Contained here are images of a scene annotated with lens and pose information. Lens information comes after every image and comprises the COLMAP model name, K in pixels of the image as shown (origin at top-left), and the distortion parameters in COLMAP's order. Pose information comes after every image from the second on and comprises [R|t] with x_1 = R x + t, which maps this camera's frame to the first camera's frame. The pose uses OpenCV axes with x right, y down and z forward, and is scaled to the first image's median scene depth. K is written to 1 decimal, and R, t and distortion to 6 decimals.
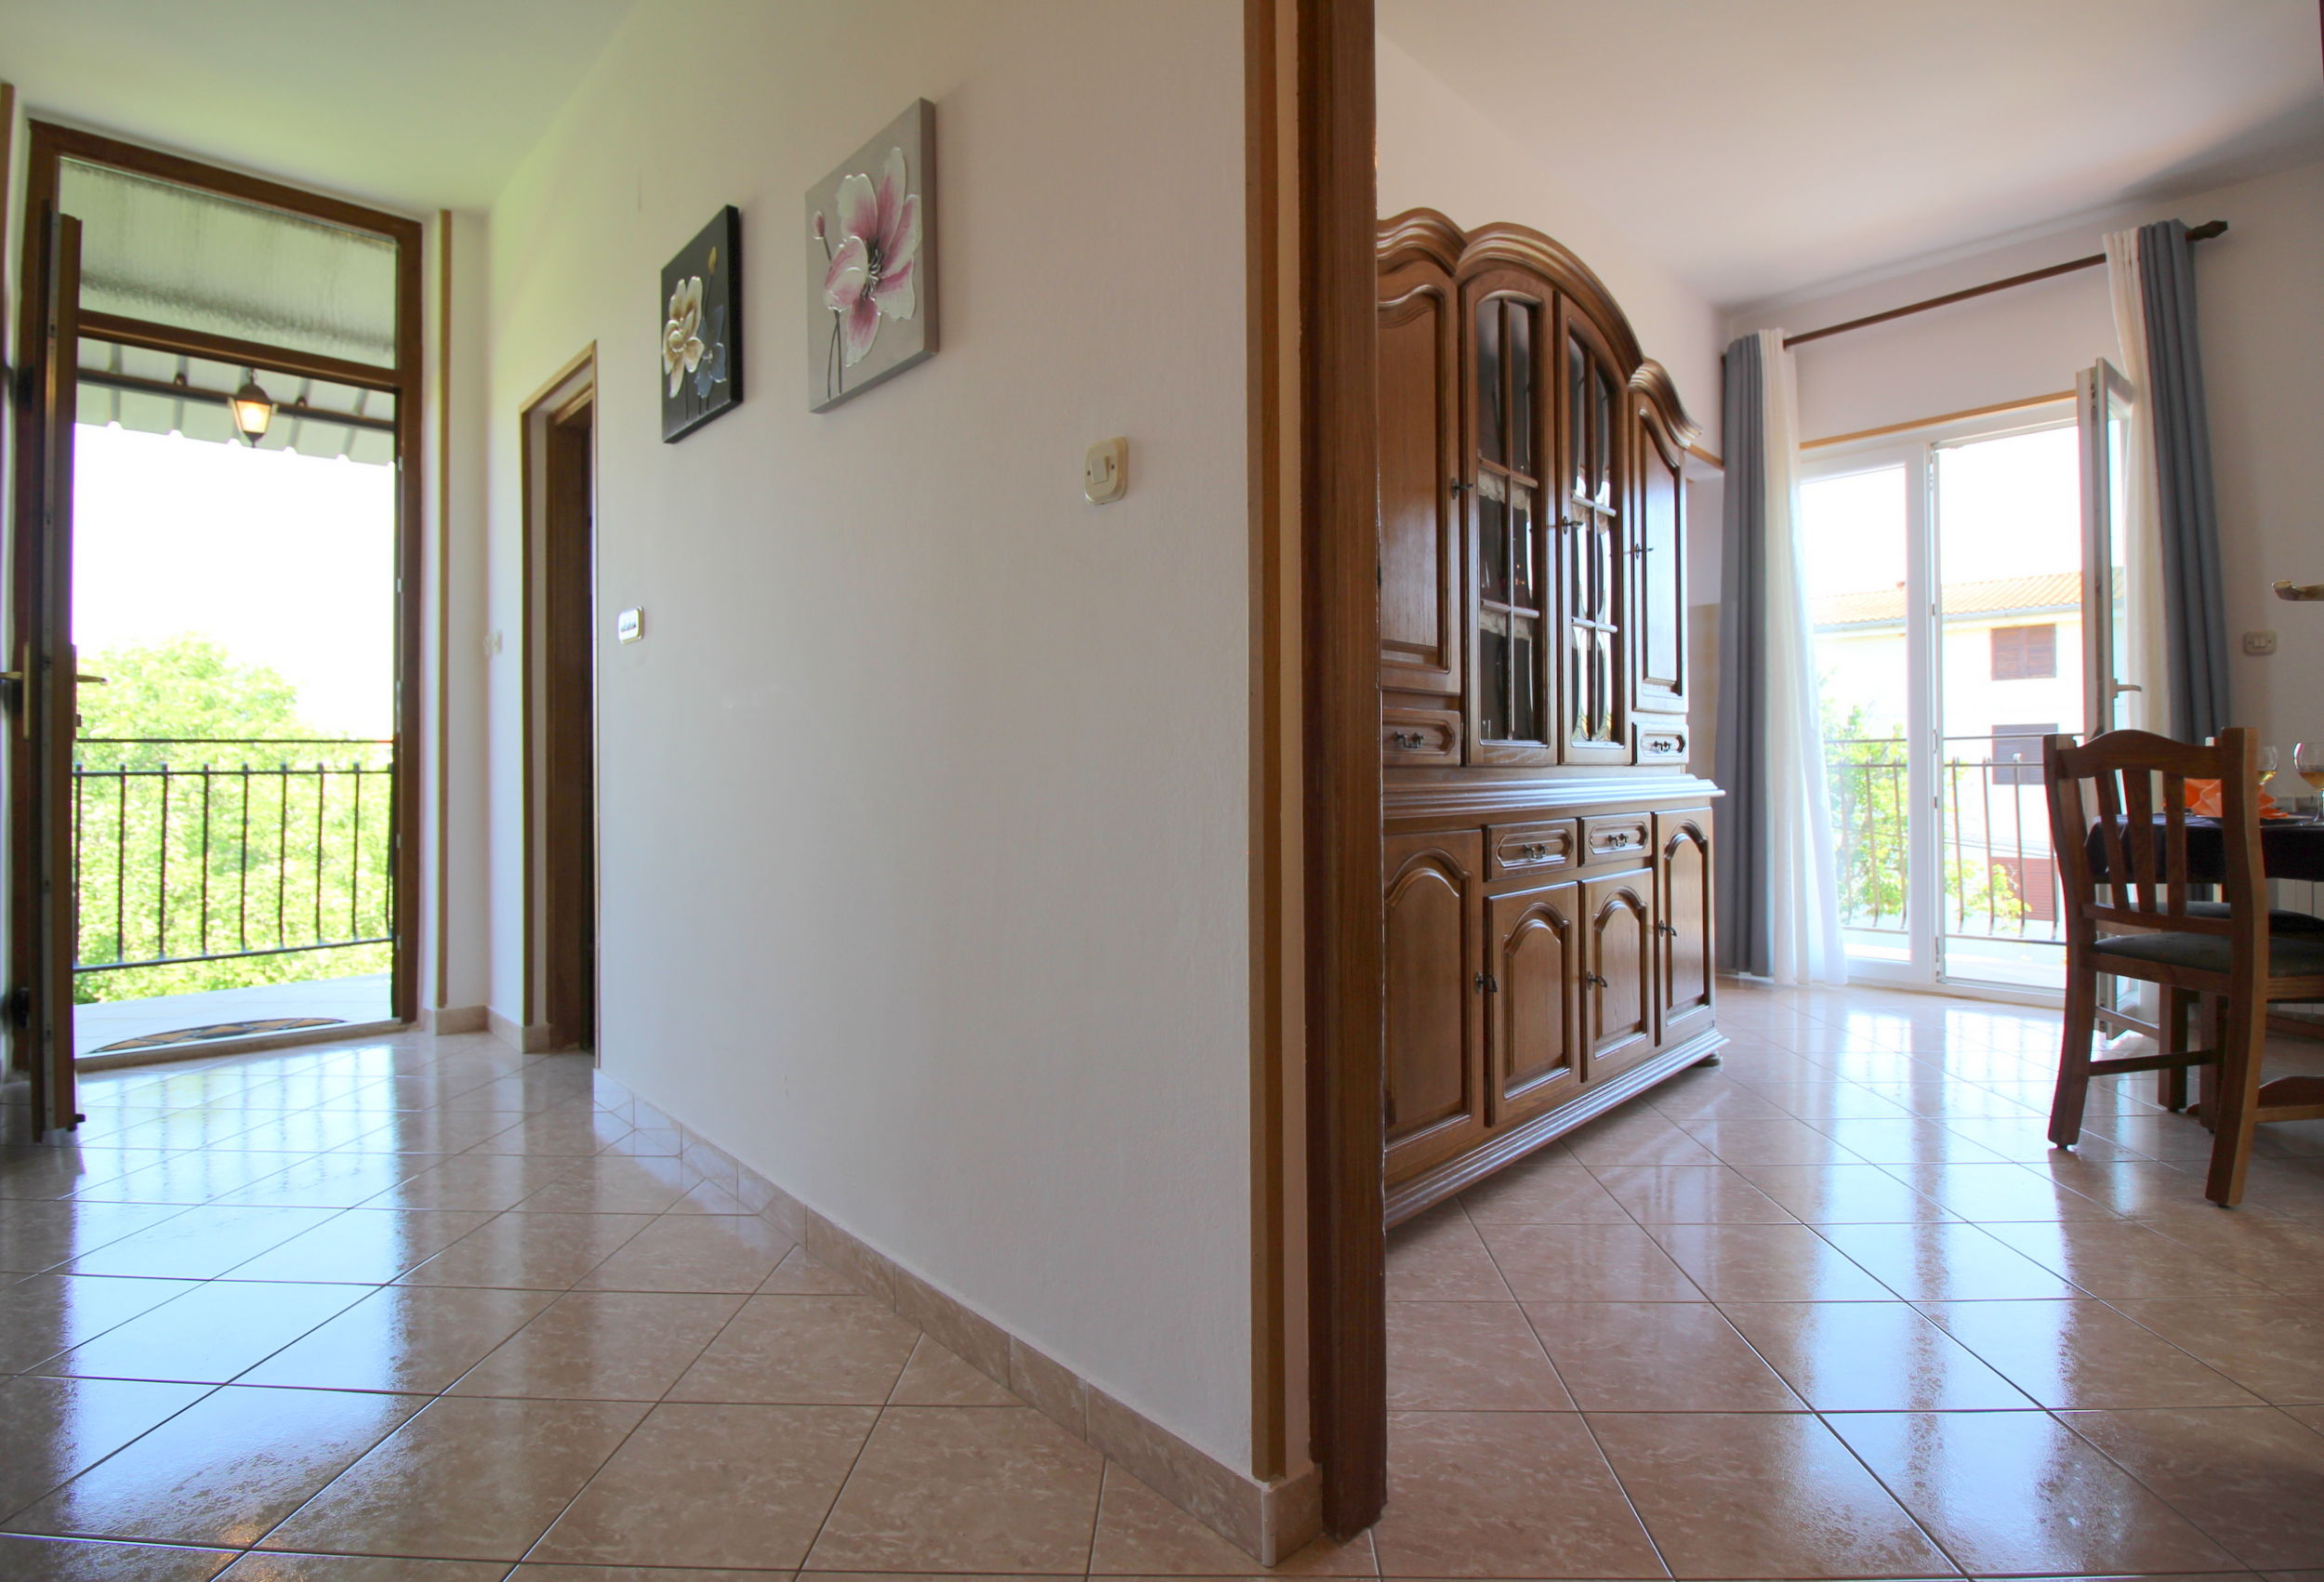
lens RADIAL K [[1067.5, 0, 1162.0], [0, 1067.5, 791.0], [0, 0, 1]] dist [-0.039826, 0.000141]
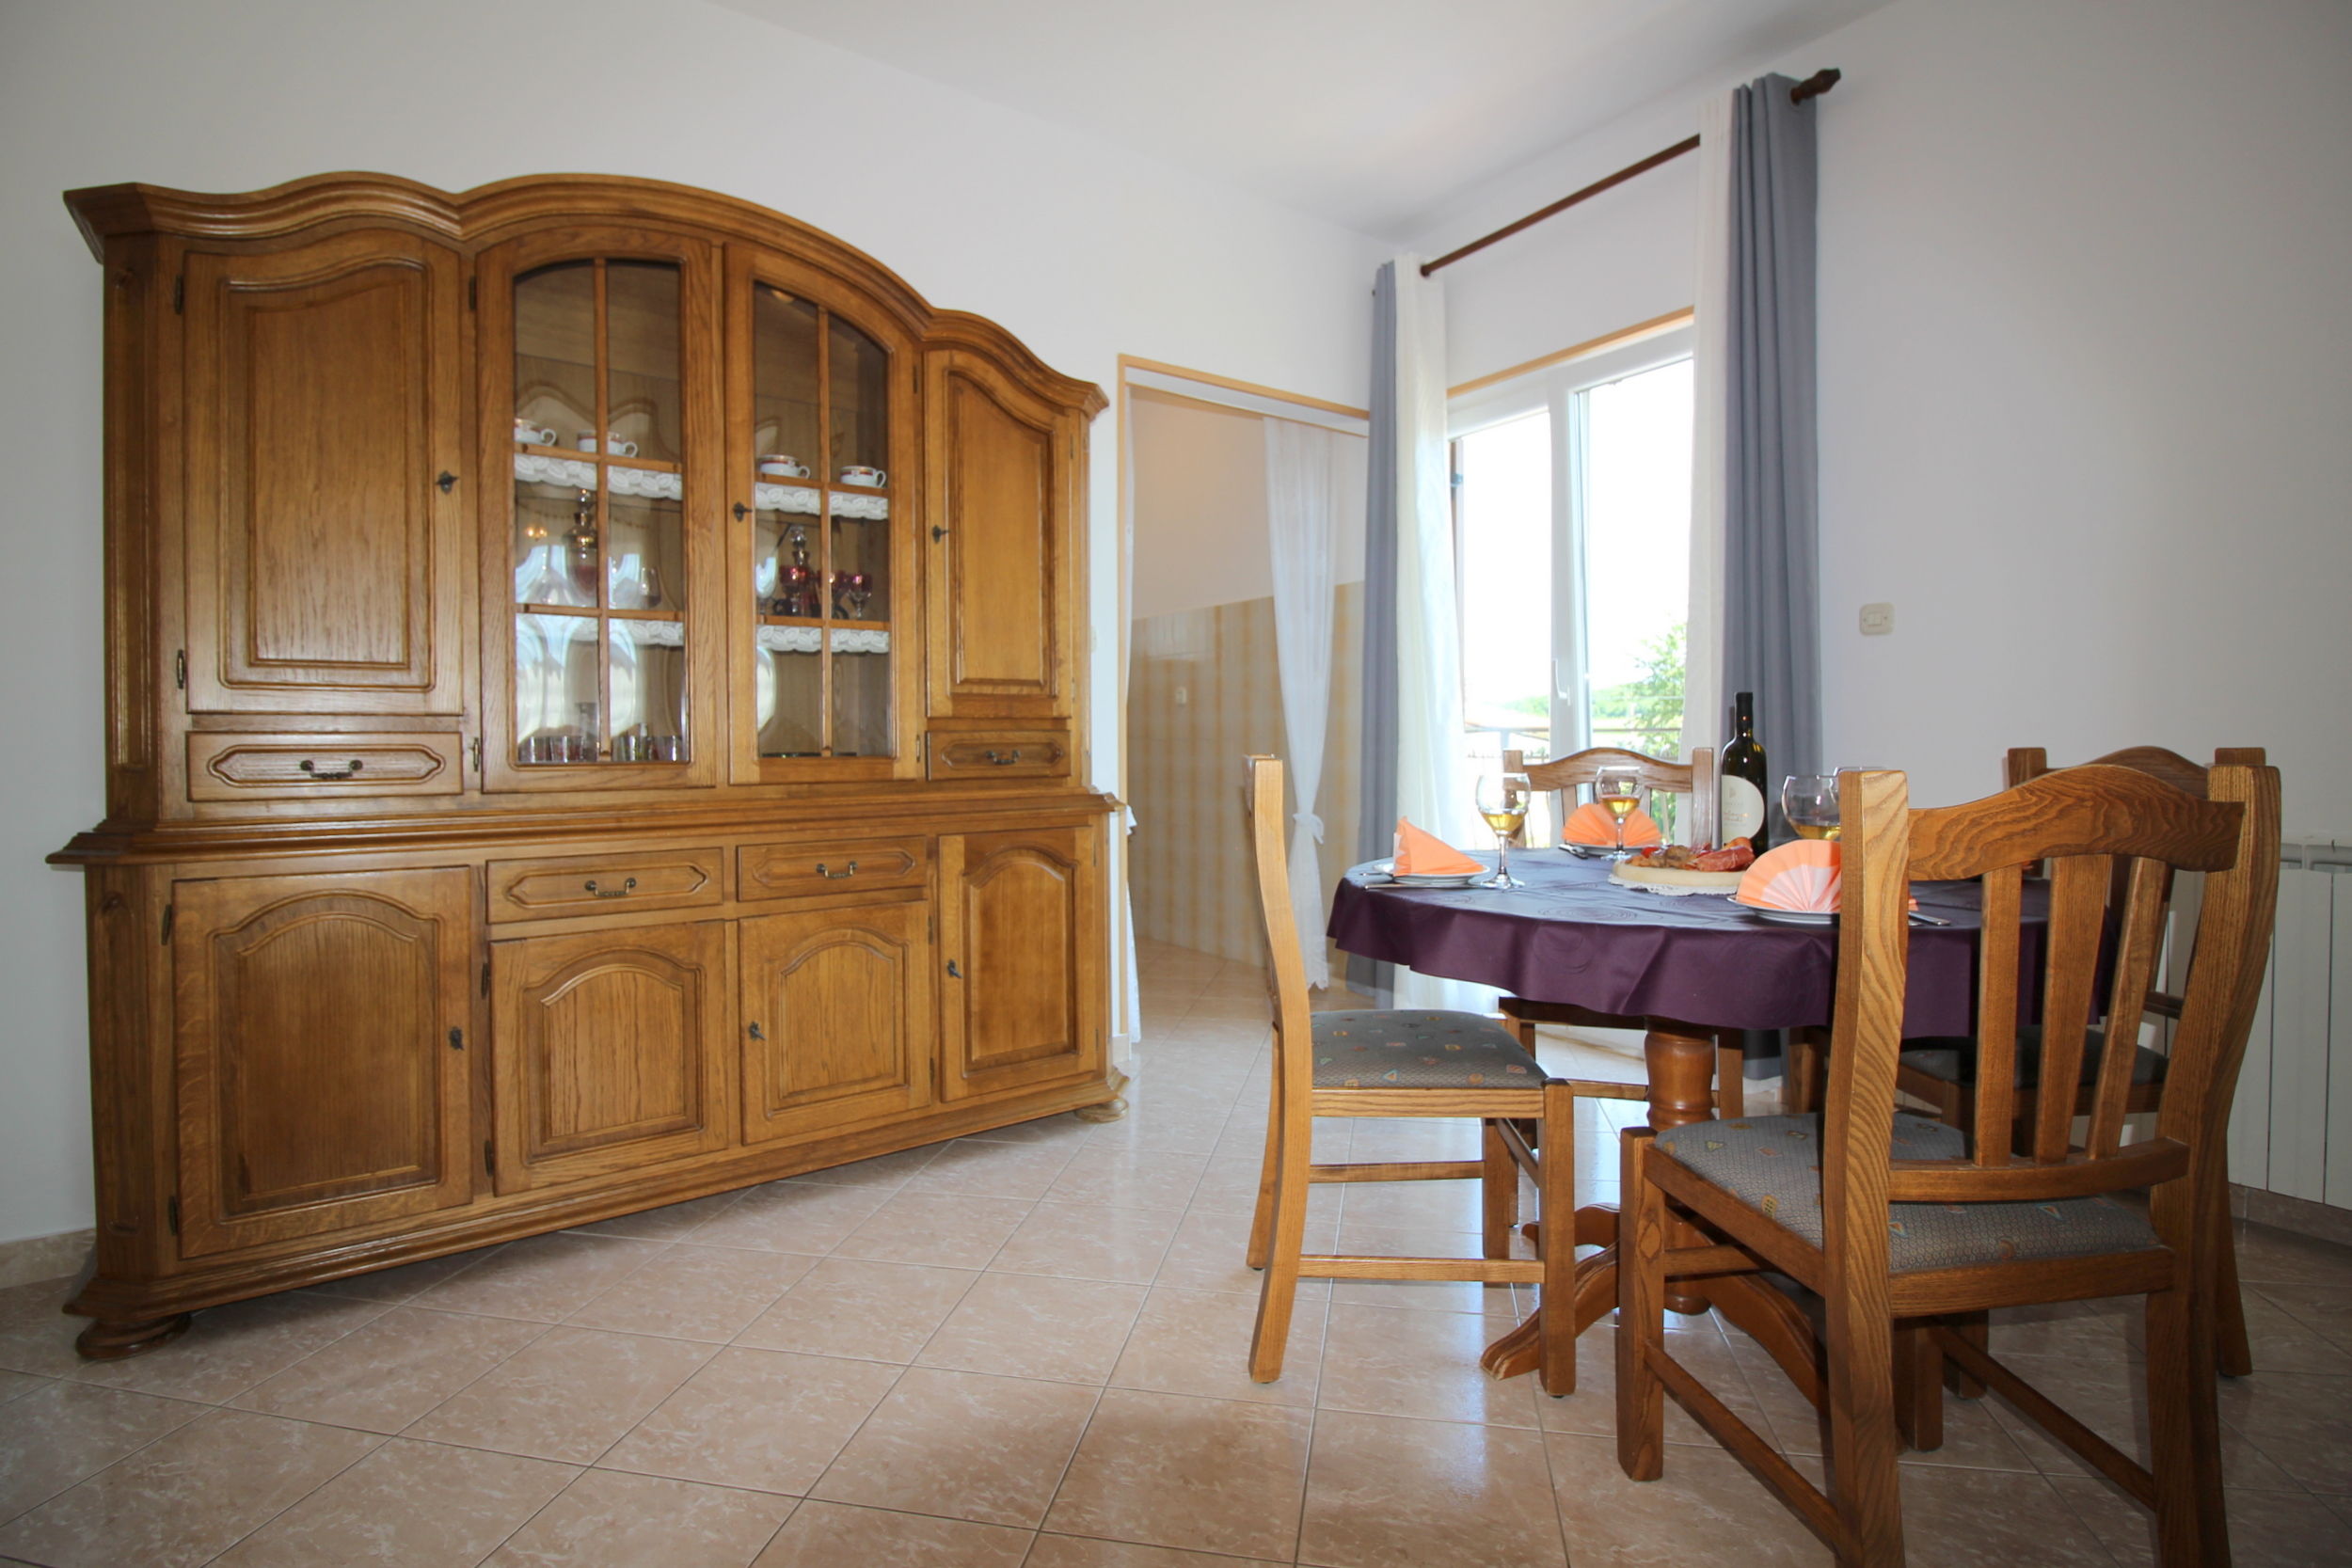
lens RADIAL K [[1129.2, 0, 1190.7], [0, 1129.2, 756.7], [0, 0, 1]] dist [-0.010627, -0.010218]
pose [[0.991061, -0.000494, -0.133407, 0.552336], [-0.001593, 0.999878, -0.015538, -0.020251], [0.133398, 0.015612, 0.990940, 0.078220]]
